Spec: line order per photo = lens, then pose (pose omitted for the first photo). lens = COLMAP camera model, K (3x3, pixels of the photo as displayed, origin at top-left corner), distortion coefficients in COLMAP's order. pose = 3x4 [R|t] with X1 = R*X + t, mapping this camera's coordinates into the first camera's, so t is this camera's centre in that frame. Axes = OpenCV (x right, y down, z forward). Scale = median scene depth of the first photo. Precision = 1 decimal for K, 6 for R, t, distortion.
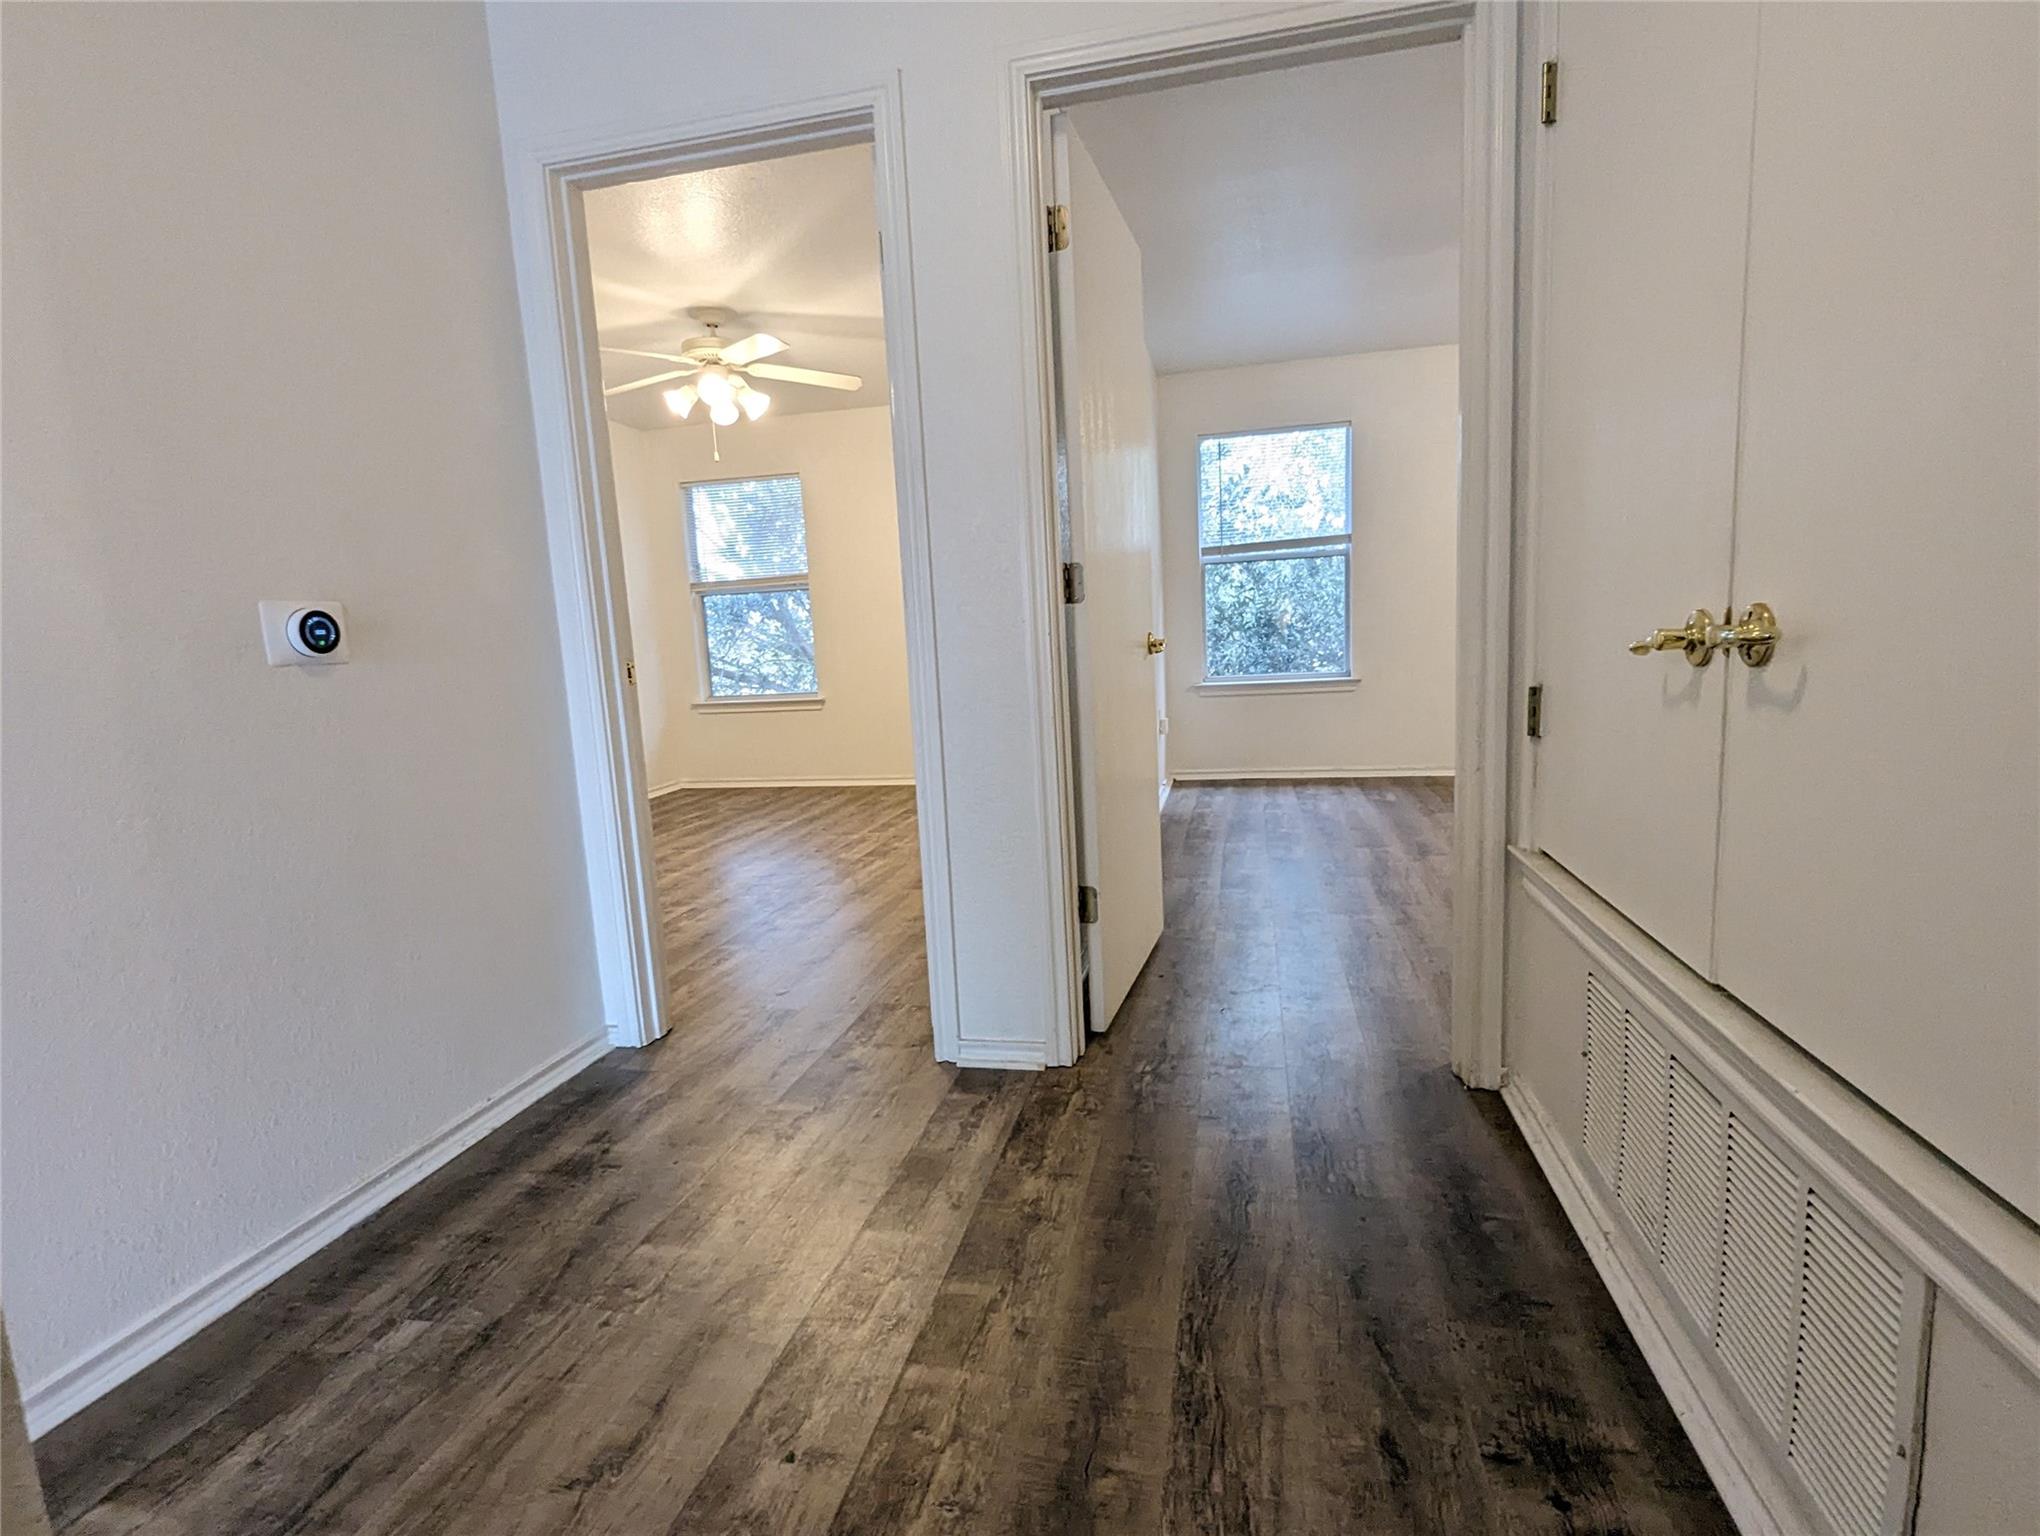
lens RADIAL K [[971.6, 0, 1023.4], [0, 971.6, 774.5], [0, 0, 1]] dist [0.001539, -0.000711]
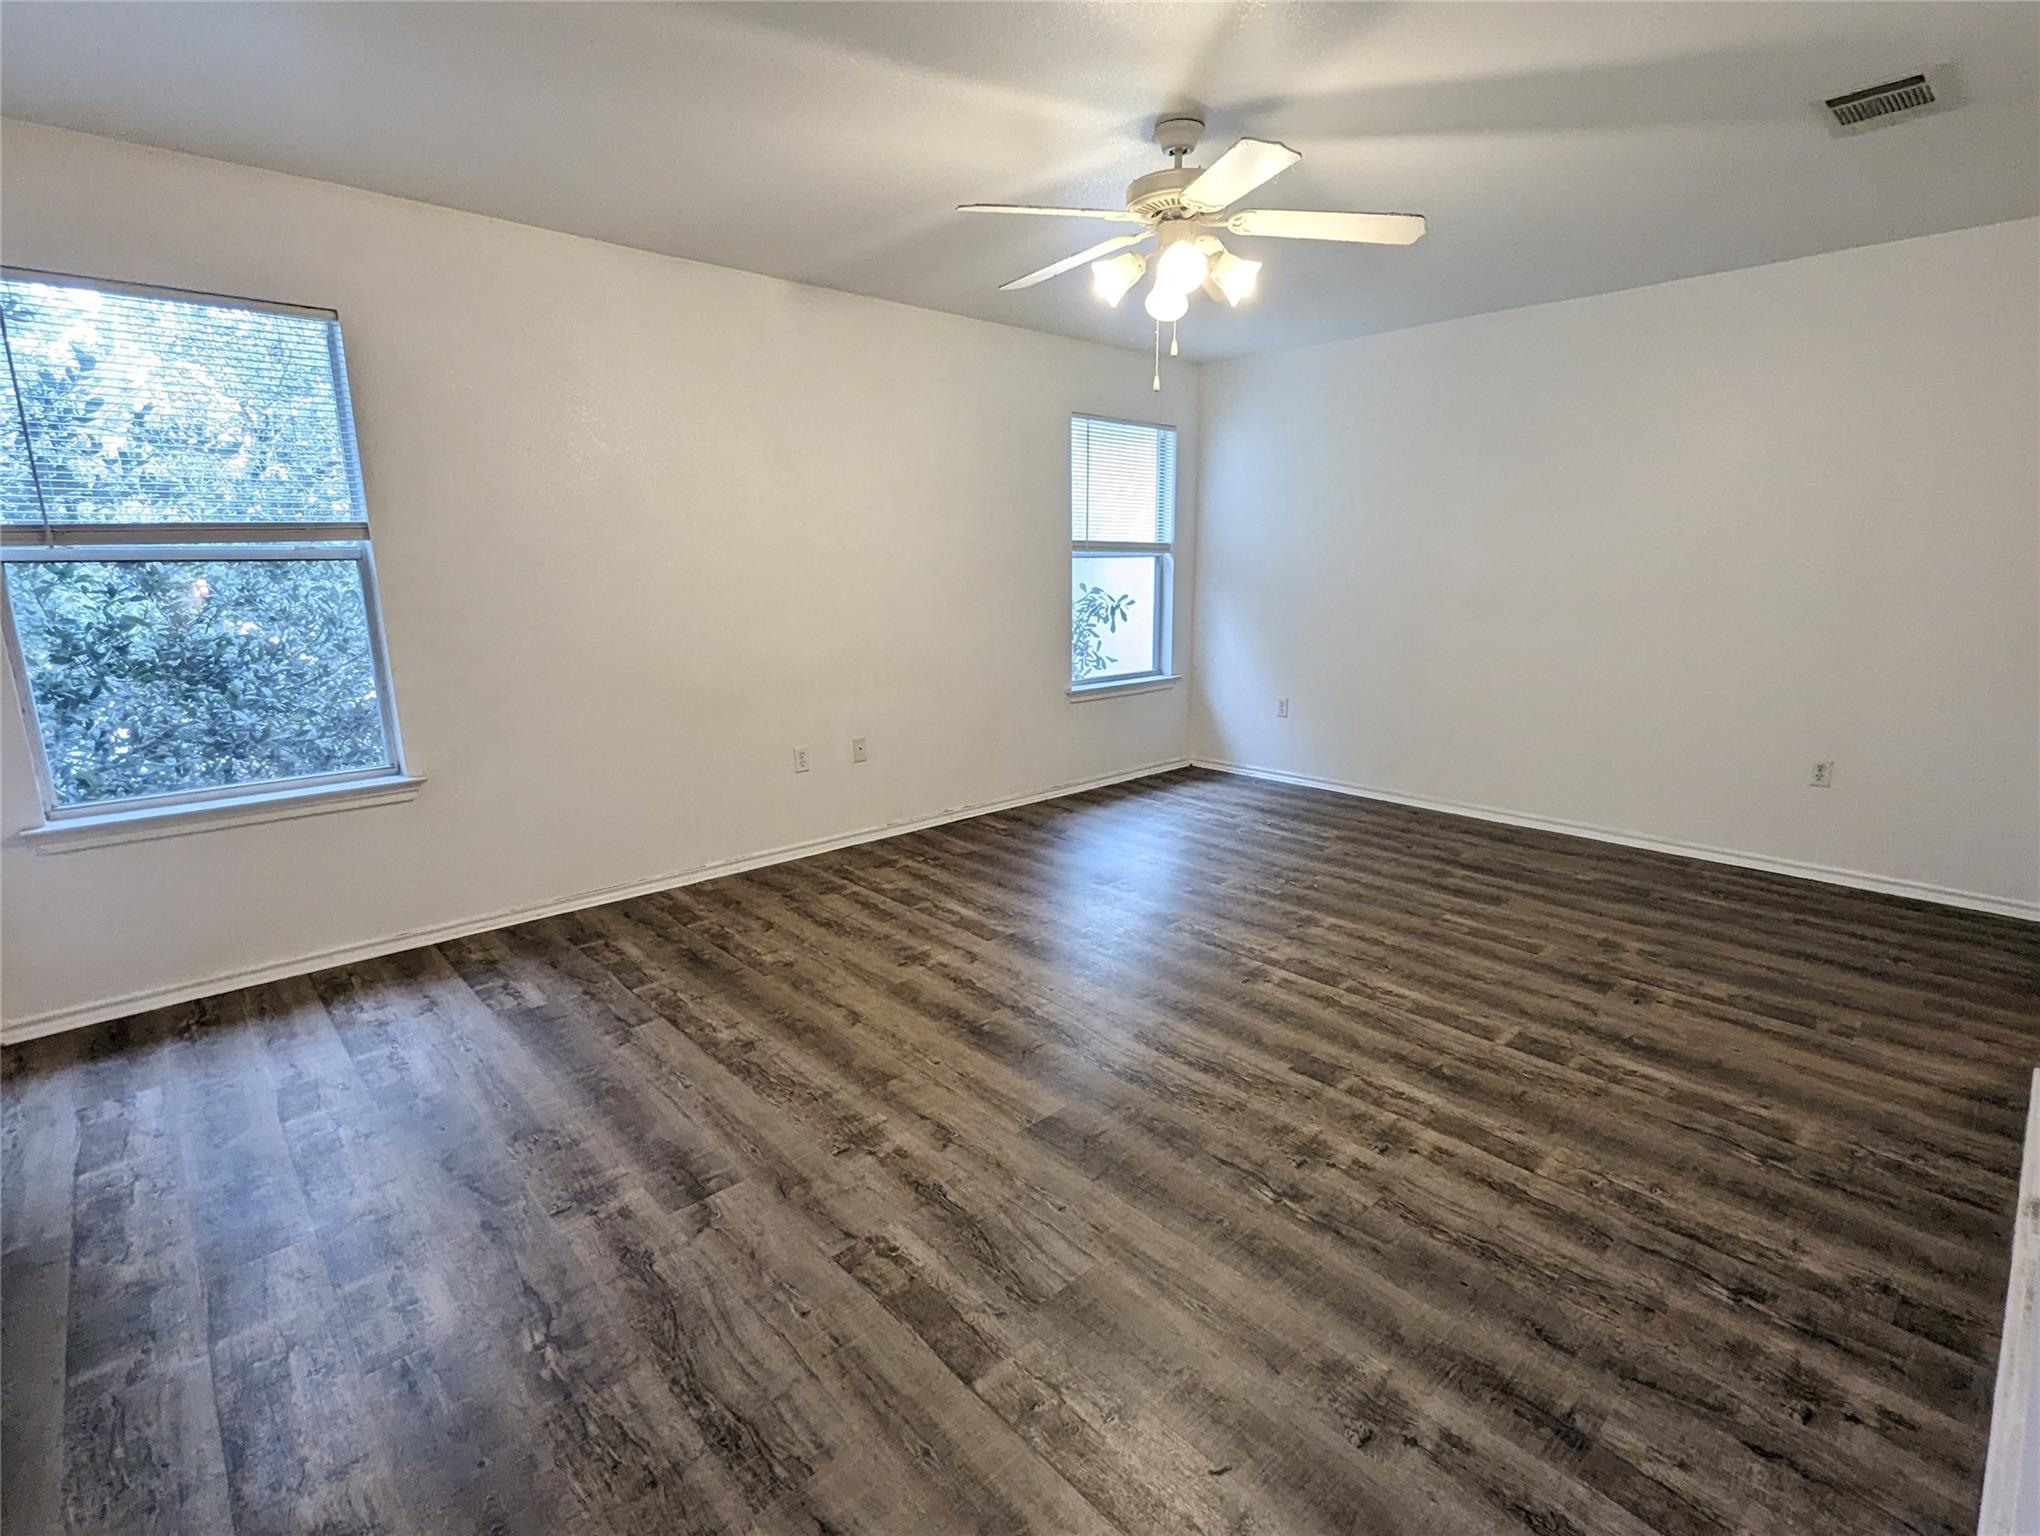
lens RADIAL K [[971.6, 0, 1027.6], [0, 971.6, 767.5], [0, 0, 1]] dist [0.001539, -0.000711]
pose [[0.562798, -0.134949, 0.815505, 0.073882], [0.094348, 0.990623, 0.098816, -0.120346], [-0.821193, 0.021328, 0.570252, 0.353076]]
